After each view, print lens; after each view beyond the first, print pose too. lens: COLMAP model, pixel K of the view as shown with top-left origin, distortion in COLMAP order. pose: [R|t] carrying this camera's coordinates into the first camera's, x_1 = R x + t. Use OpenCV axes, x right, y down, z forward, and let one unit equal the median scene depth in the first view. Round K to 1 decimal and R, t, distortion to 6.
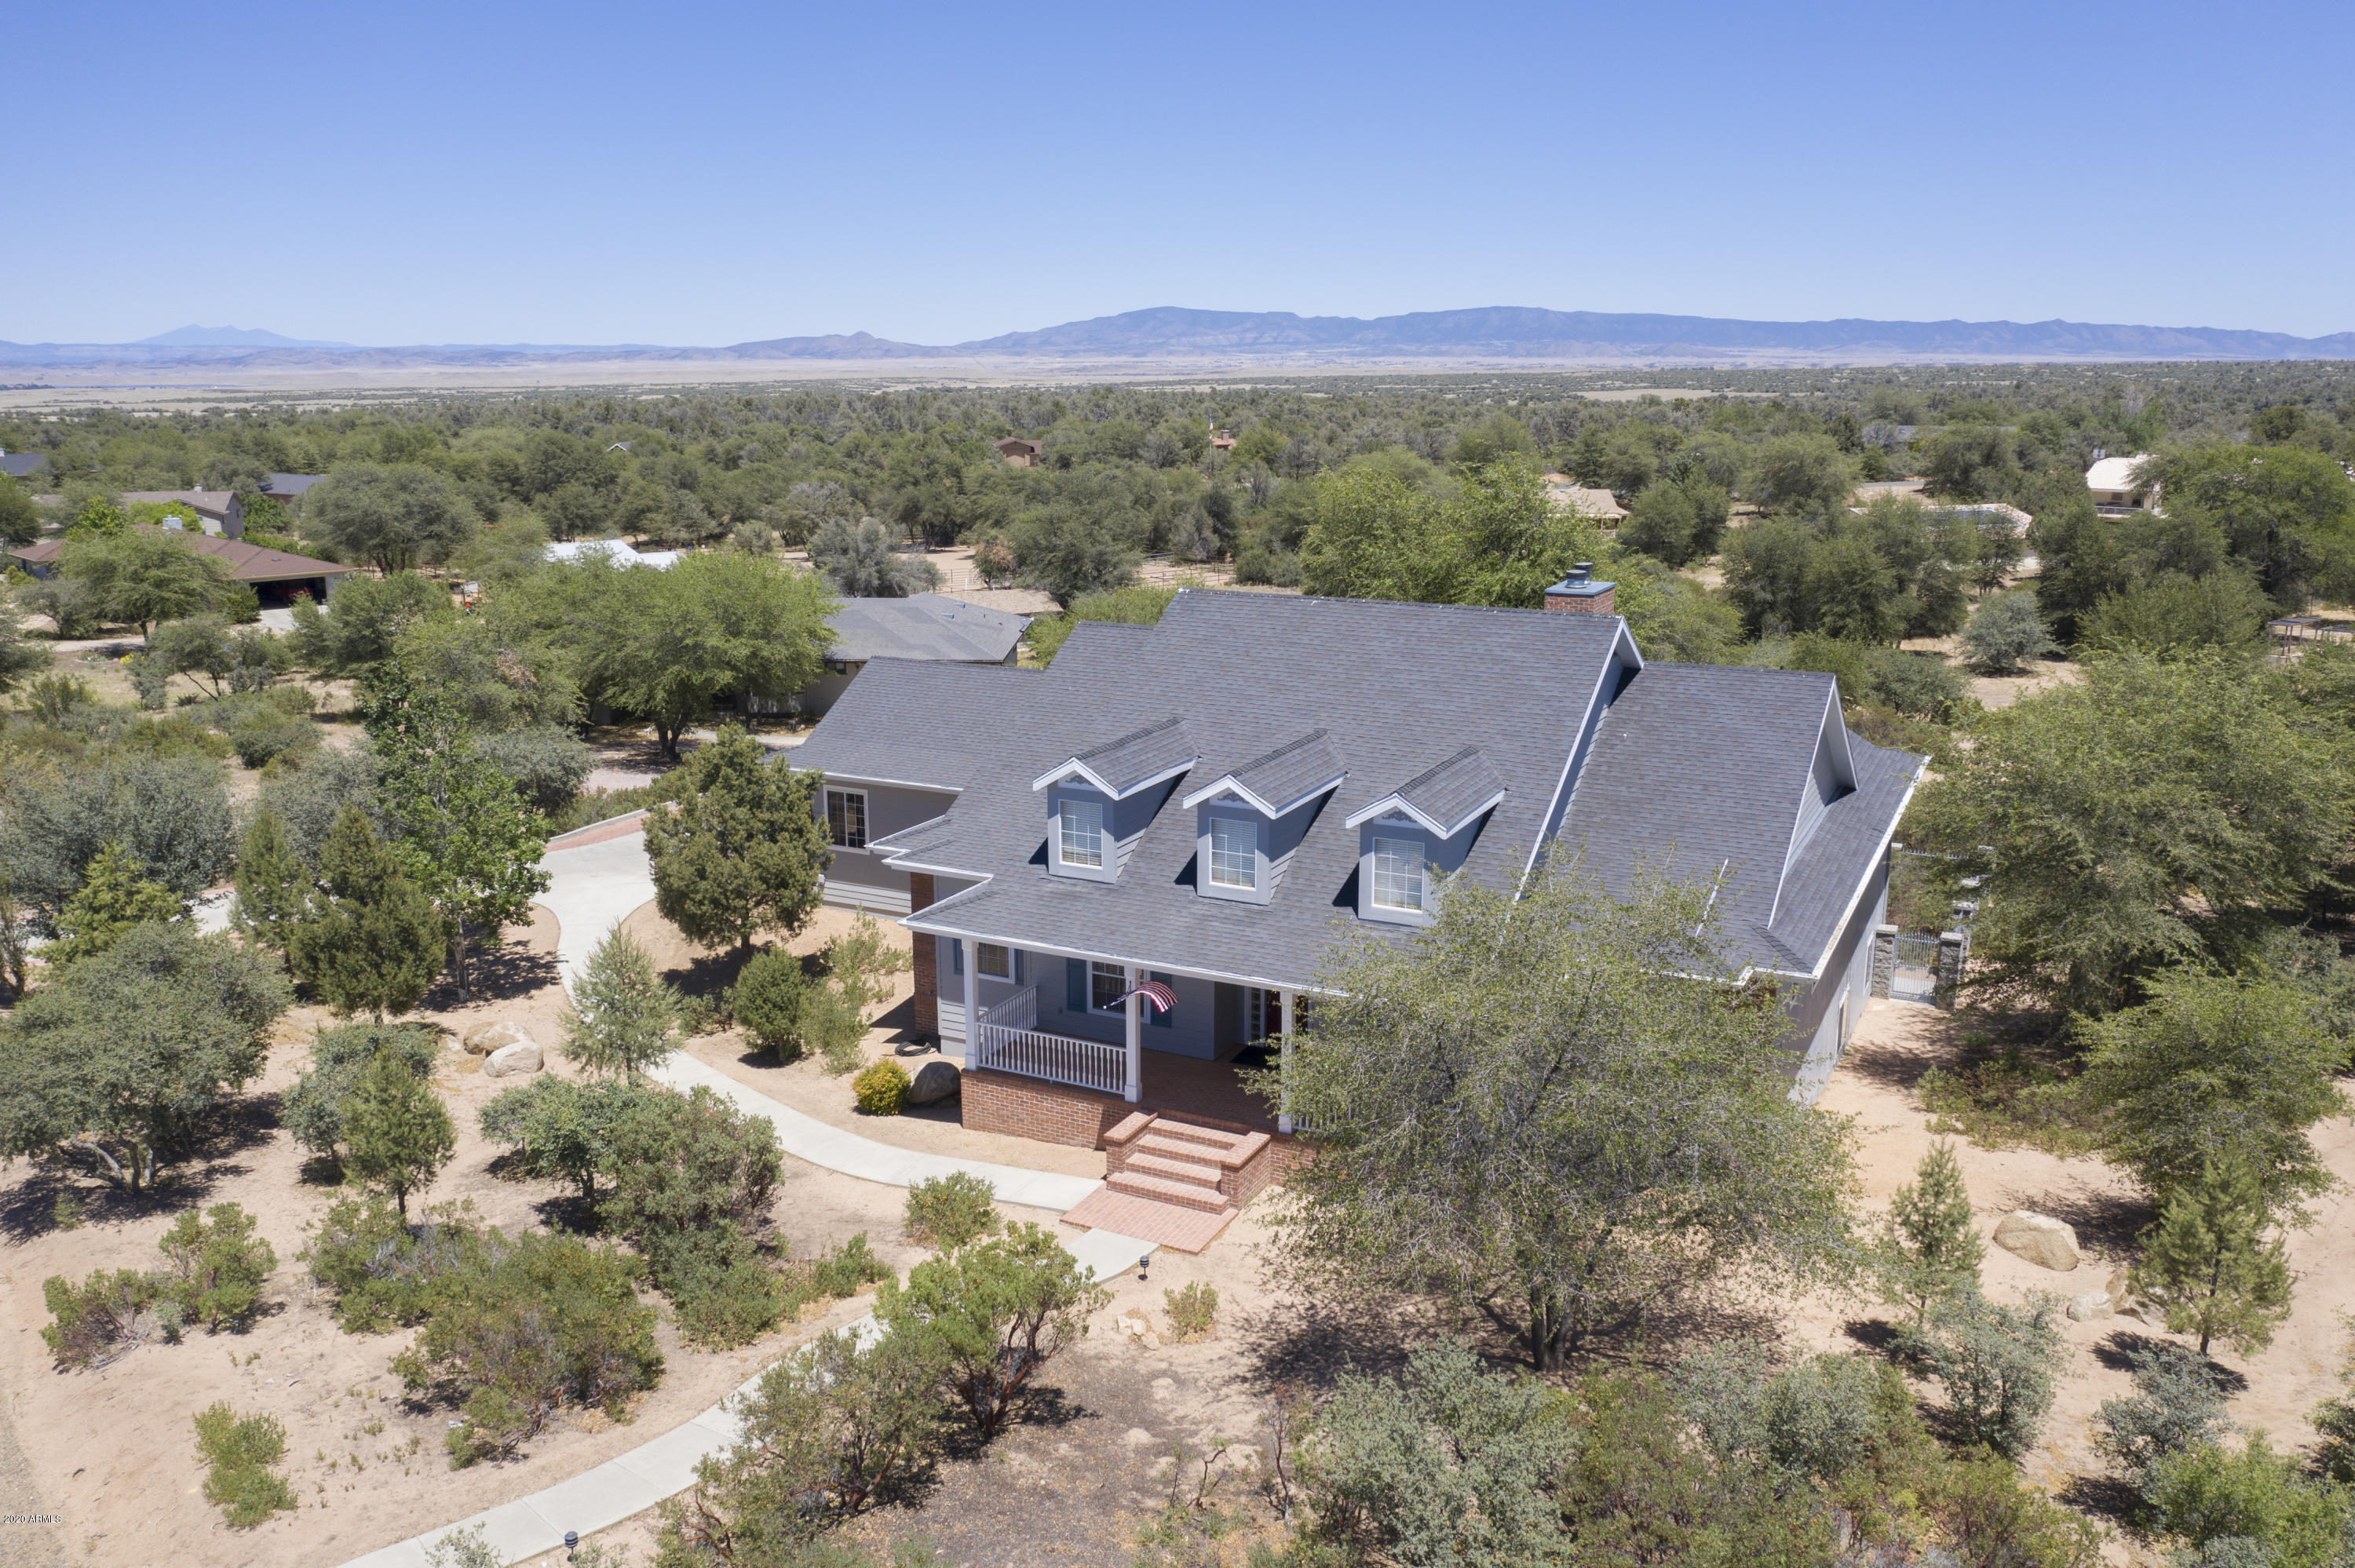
lens RADIAL K [[1860.6, 0, 1206.3], [0, 1860.6, 777.5], [0, 0, 1]] dist [-0.011006, 0.011952]
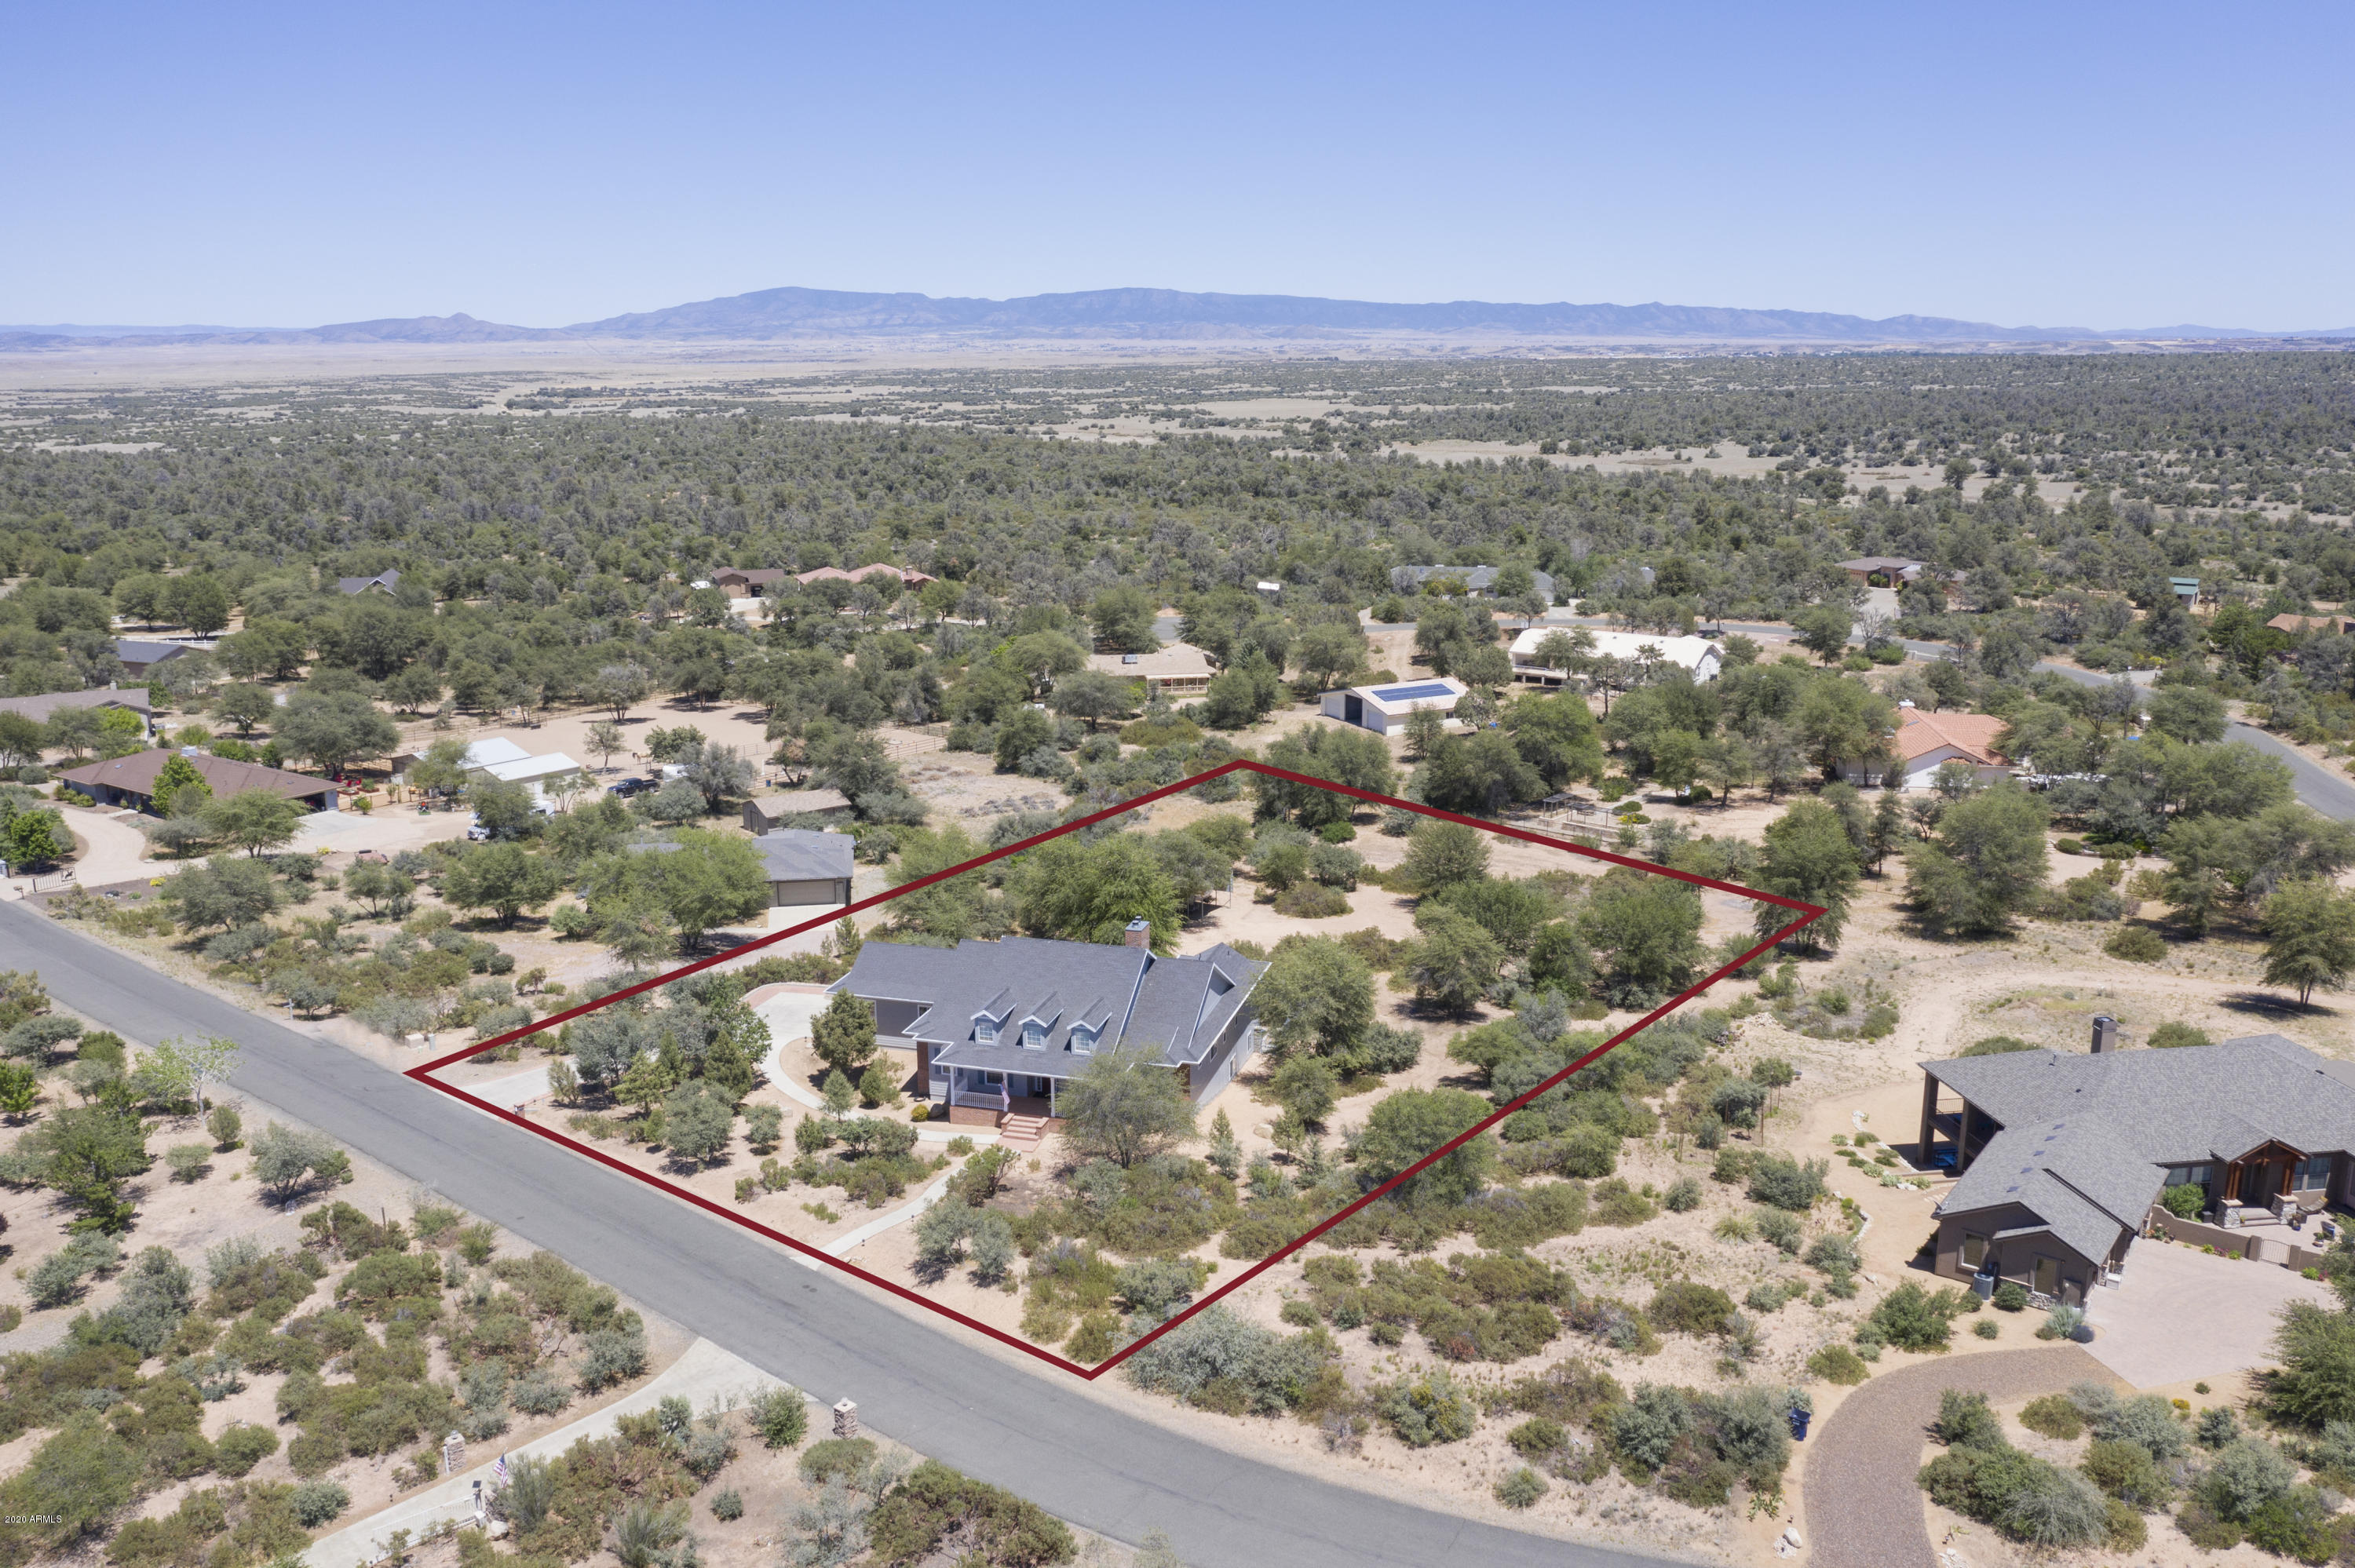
lens RADIAL K [[1860.6, 0, 1206.3], [0, 1860.6, 777.5], [0, 0, 1]] dist [-0.011006, 0.011952]
pose [[0.981754, -0.042875, 0.185258, -0.281967], [0.041828, 0.999079, 0.009560, -0.446317], [-0.185497, -0.001636, 0.982643, -2.372958]]
